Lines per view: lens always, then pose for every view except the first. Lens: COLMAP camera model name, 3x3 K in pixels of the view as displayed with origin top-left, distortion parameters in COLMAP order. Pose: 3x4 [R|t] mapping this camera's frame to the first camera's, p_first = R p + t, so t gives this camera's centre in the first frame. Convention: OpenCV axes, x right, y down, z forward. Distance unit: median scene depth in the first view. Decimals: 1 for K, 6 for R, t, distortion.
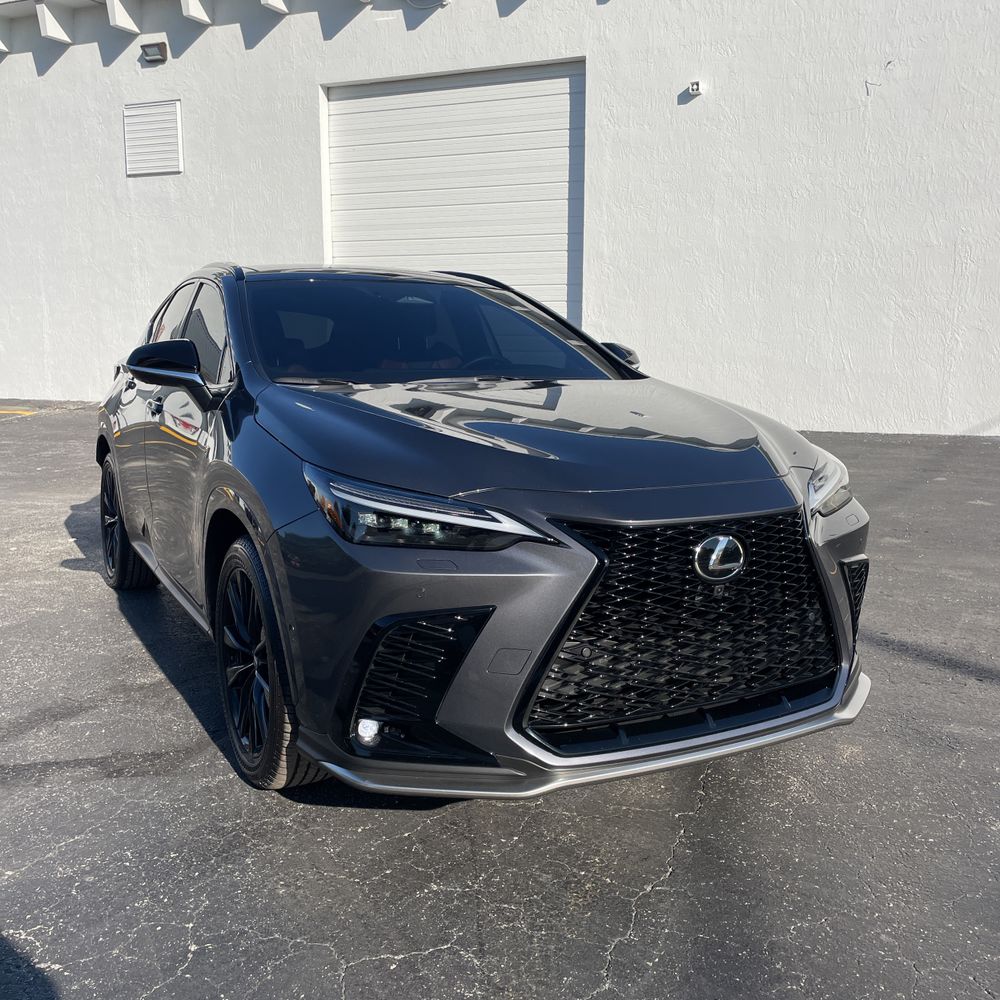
lens RADIAL K [[1023.3, 0, 497.0], [0, 1023.3, 499.5], [0, 0, 1]] dist [0.026192, 0.000000]
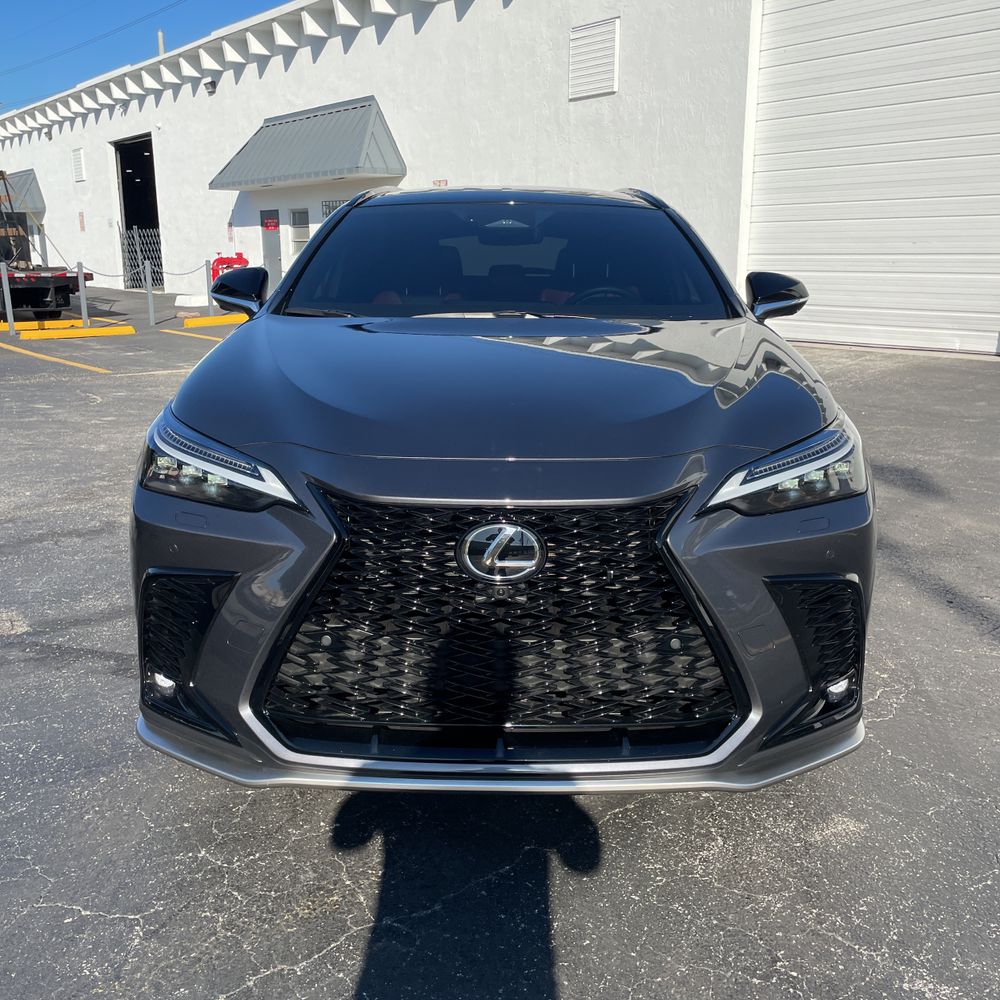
lens RADIAL K [[1023.3, 0, 499.9], [0, 1023.3, 502.8], [0, 0, 1]] dist [0.026192, 0.000000]
pose [[0.877595, 0.110327, -0.466534, 0.581555], [-0.074344, 0.992706, 0.094909, -0.056665], [0.473602, -0.048607, 0.879396, 0.299905]]
